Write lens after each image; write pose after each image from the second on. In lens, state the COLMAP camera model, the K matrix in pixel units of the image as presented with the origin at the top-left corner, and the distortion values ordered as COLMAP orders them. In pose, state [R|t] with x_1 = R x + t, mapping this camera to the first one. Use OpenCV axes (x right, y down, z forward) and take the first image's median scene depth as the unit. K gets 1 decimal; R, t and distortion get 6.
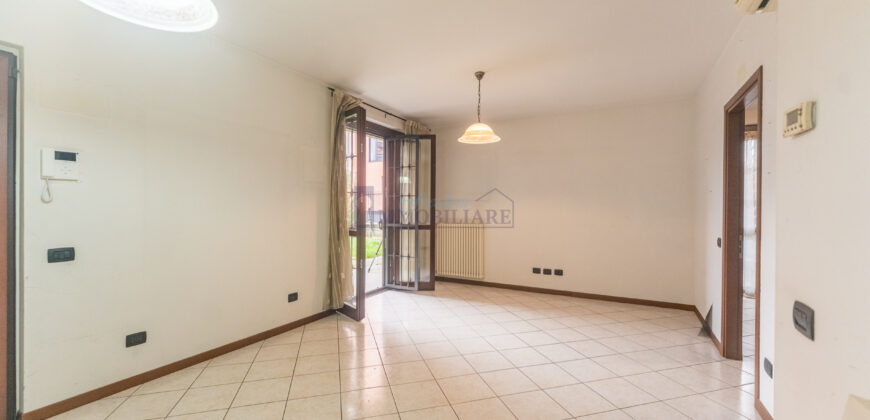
lens RADIAL K [[345.7, 0, 432.6], [0, 345.7, 210.7], [0, 0, 1]] dist [0.001240, -0.001575]
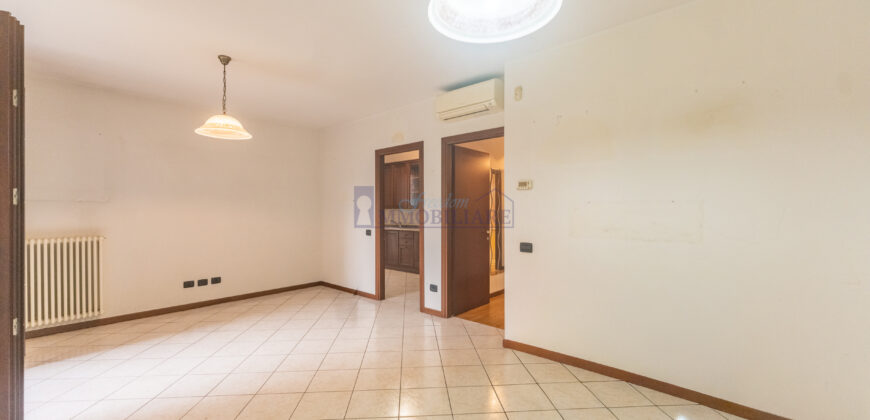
lens RADIAL K [[345.7, 0, 436.3], [0, 345.7, 210.1], [0, 0, 1]] dist [0.001240, -0.001575]
pose [[0.208108, -0.004582, 0.978095, -0.494428], [0.008706, 0.999958, 0.002832, -0.011404], [-0.978067, 0.007926, 0.208139, 0.253217]]
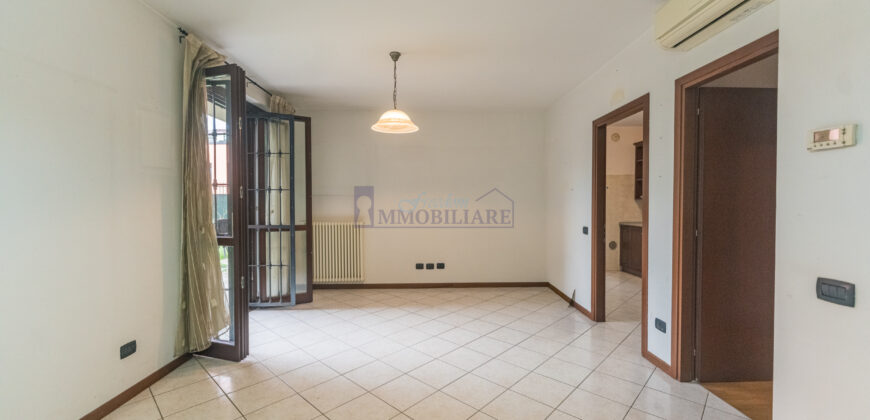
lens RADIAL K [[345.7, 0, 435.3], [0, 345.7, 208.7], [0, 0, 1]] dist [0.001240, -0.001575]
pose [[0.861801, -0.016428, 0.506980, -0.193248], [0.010856, 0.999844, 0.013945, -0.007095], [-0.507130, -0.006514, 0.861845, 0.142783]]
